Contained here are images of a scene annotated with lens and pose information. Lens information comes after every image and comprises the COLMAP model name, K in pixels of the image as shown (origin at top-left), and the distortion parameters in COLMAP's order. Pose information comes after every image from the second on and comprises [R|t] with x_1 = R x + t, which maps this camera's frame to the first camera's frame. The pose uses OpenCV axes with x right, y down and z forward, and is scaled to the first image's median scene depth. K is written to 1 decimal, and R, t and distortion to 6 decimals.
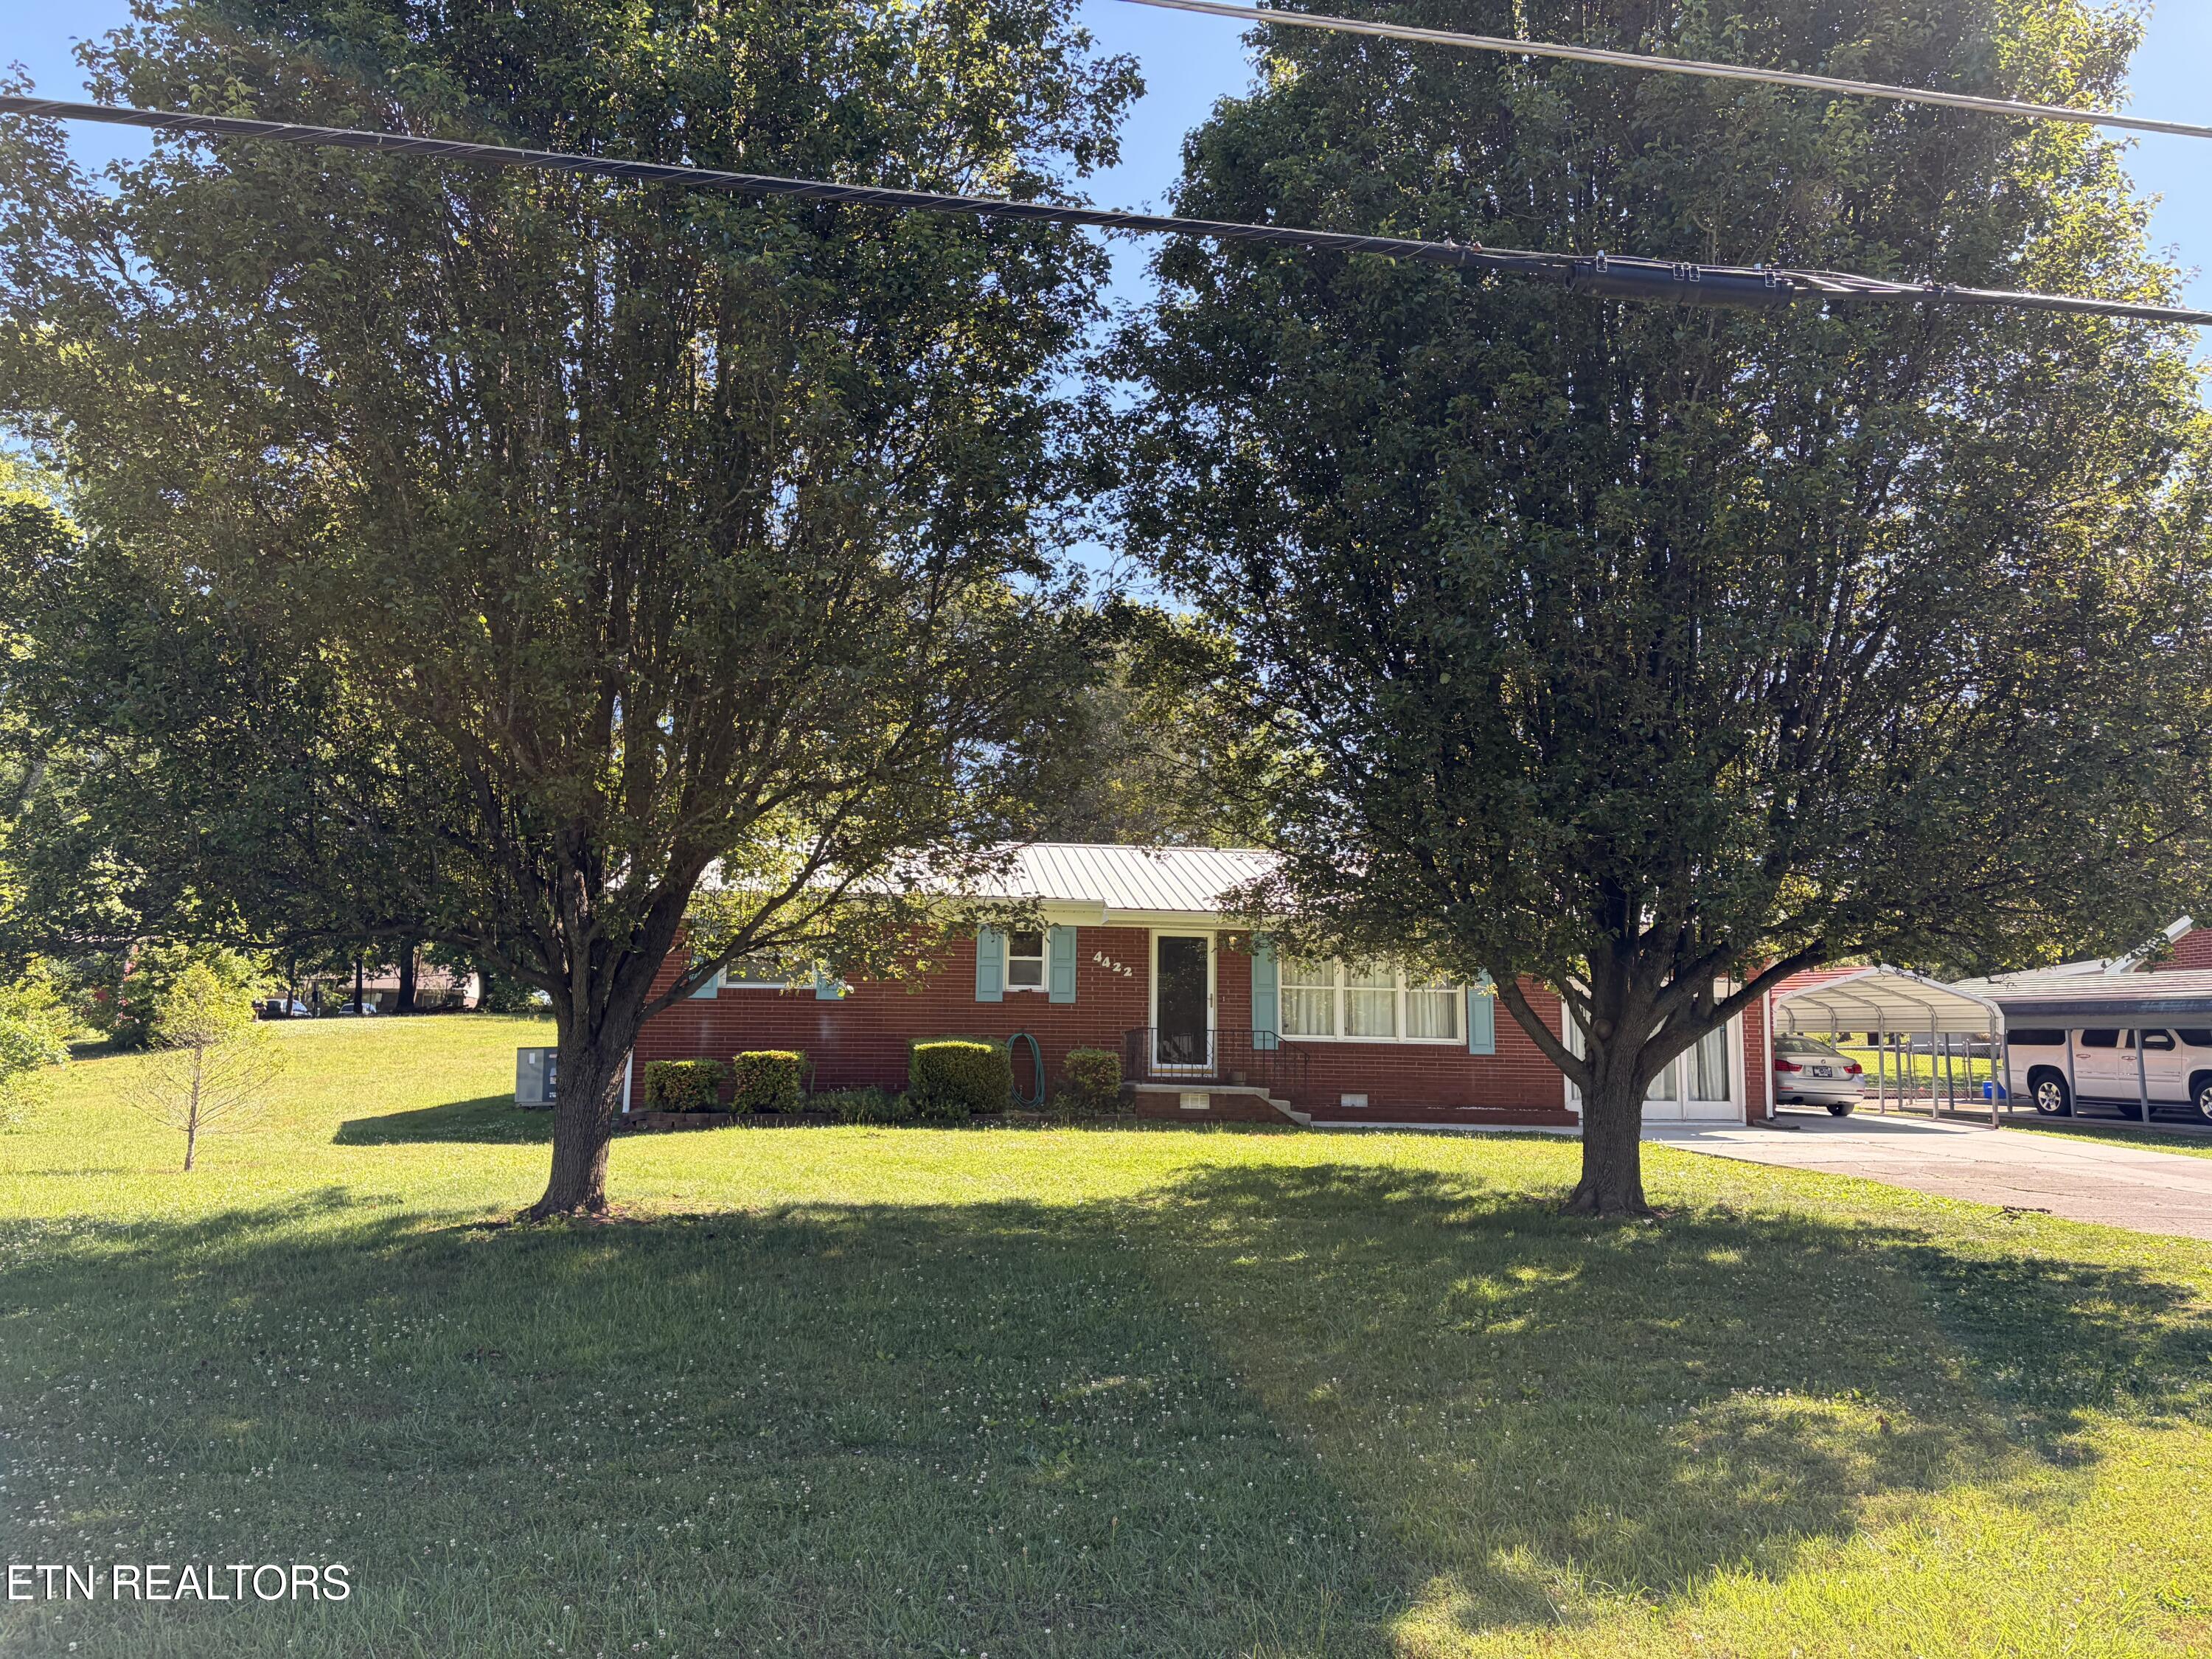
lens RADIAL K [[1689.7, 0, 1106.0], [0, 1689.7, 829.5], [0, 0, 1]] dist [0.022711, -0.002165]
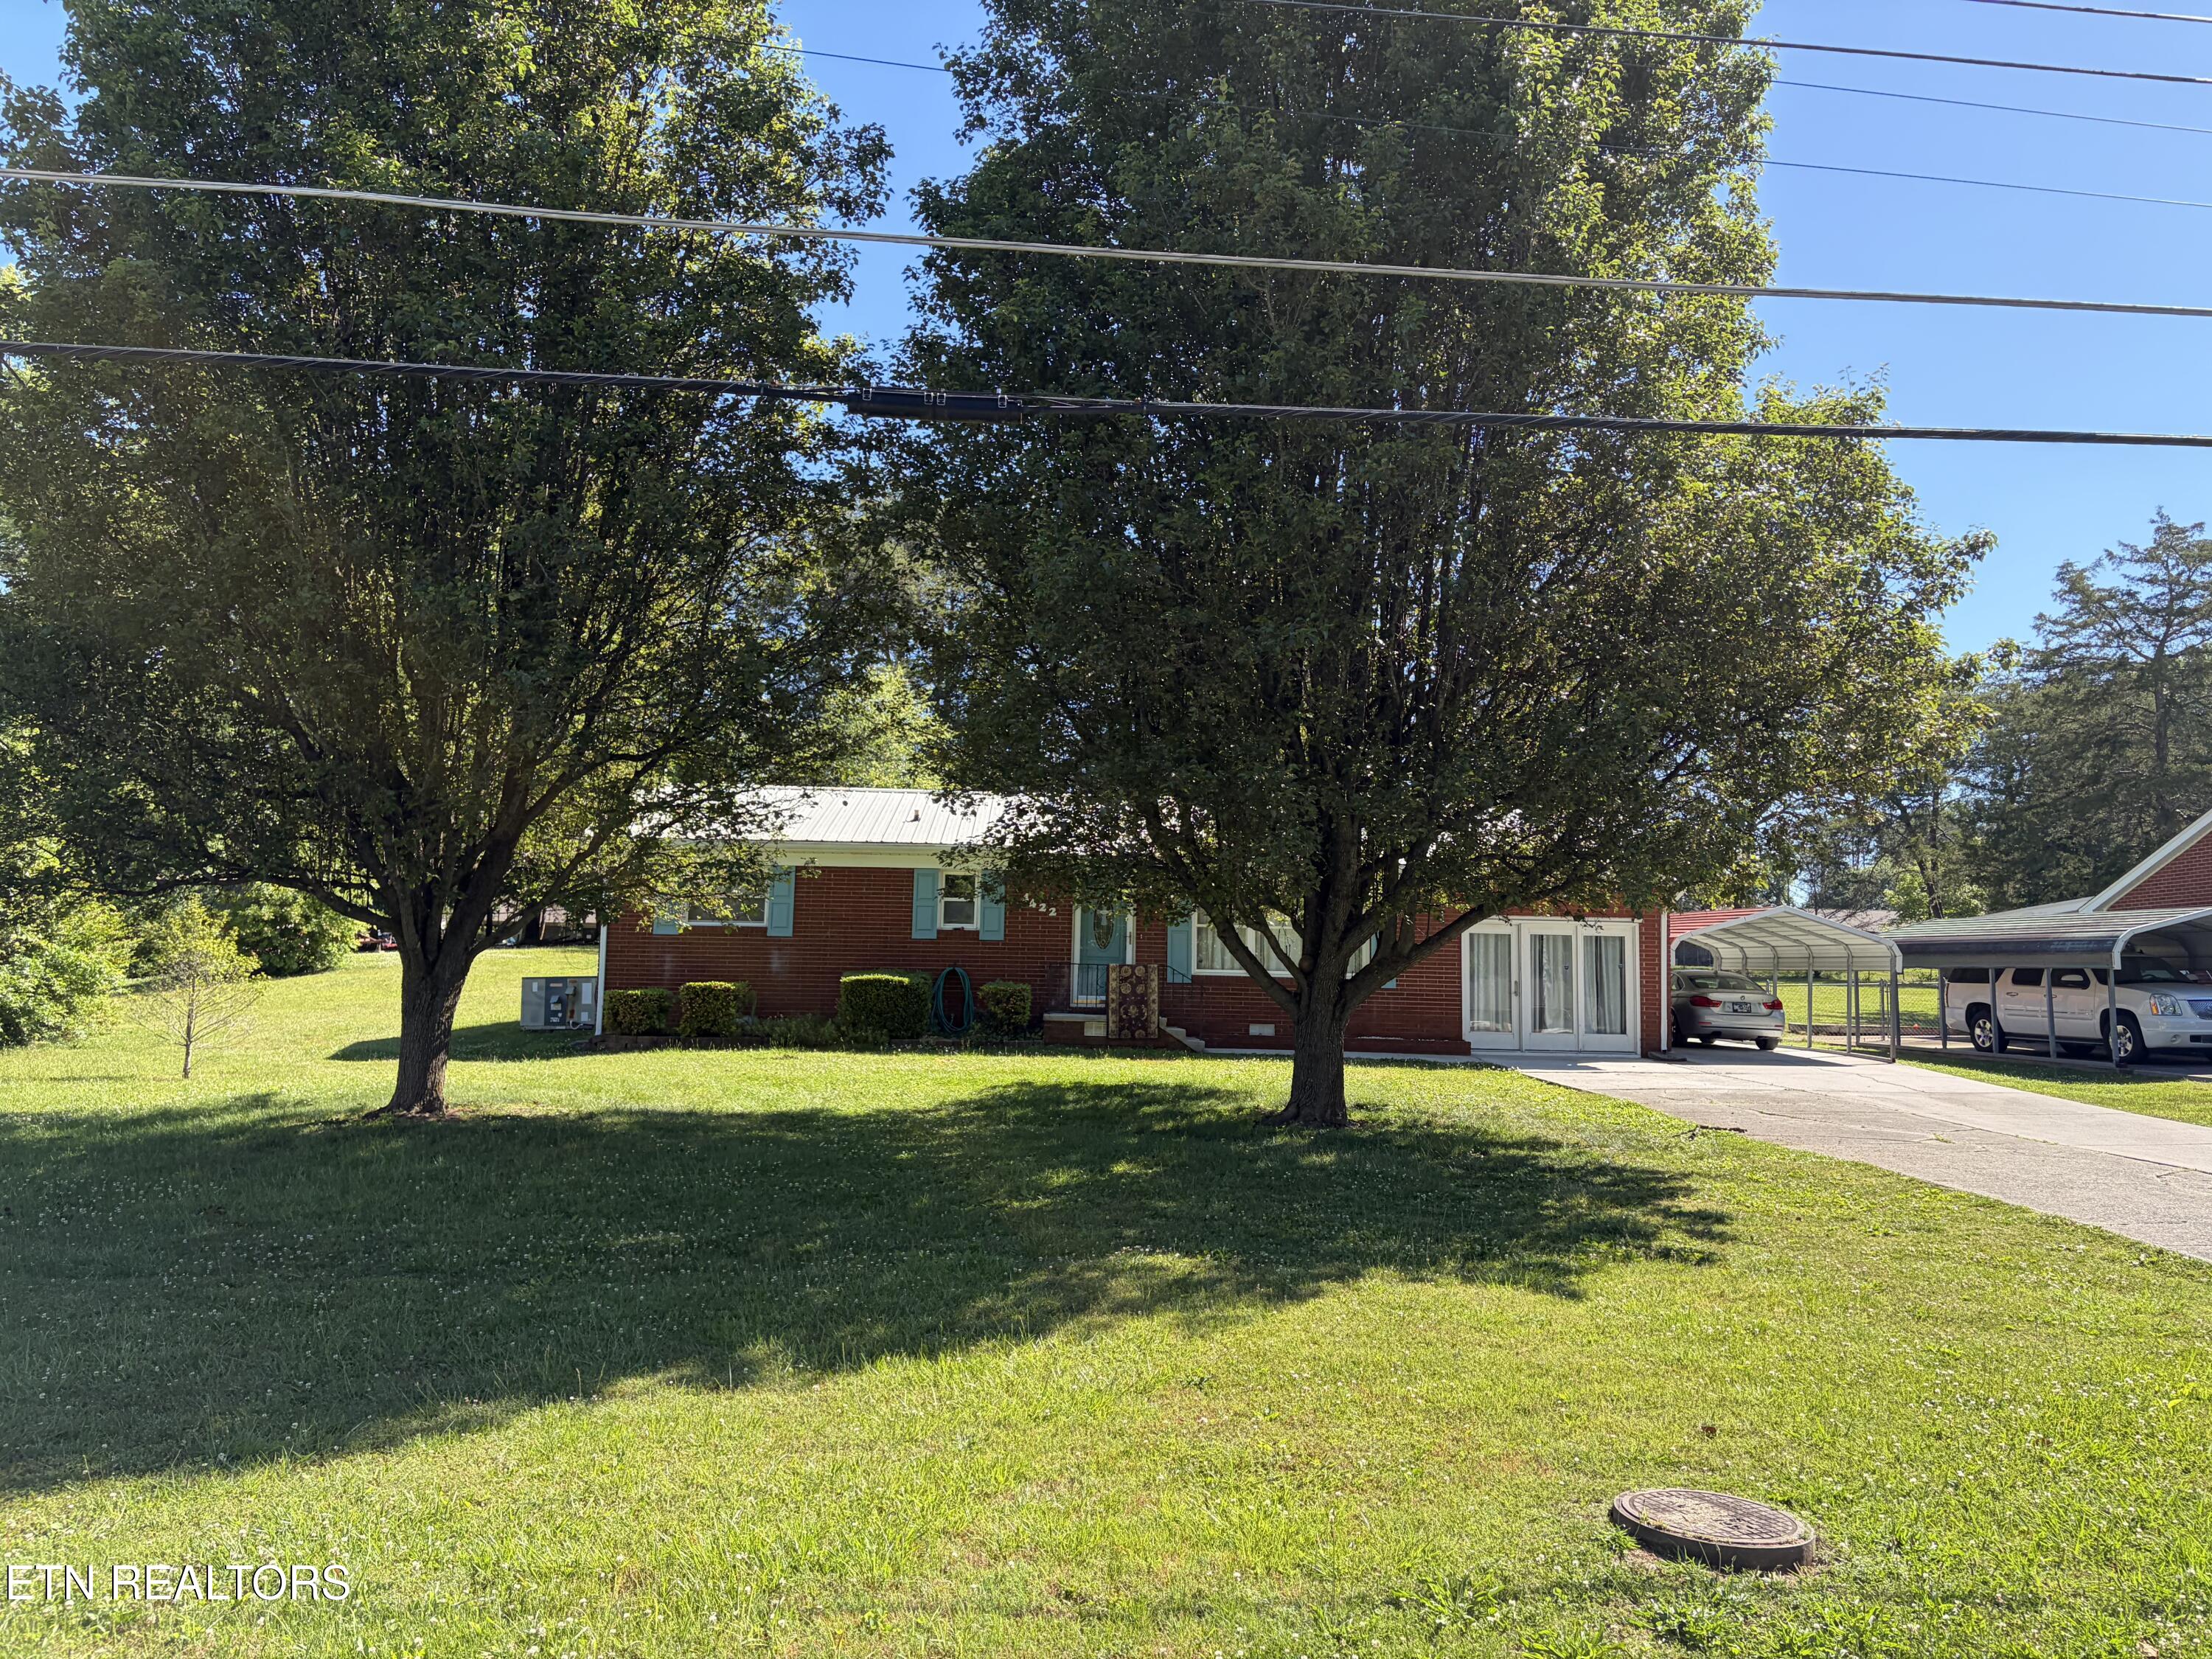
lens RADIAL K [[1689.7, 0, 1106.0], [0, 1689.7, 829.5], [0, 0, 1]] dist [0.022711, -0.002165]
pose [[0.995660, -0.002549, -0.093029, 0.149184], [0.006121, 0.999254, 0.038128, -0.010502], [0.092862, -0.038532, 0.994933, -0.082410]]
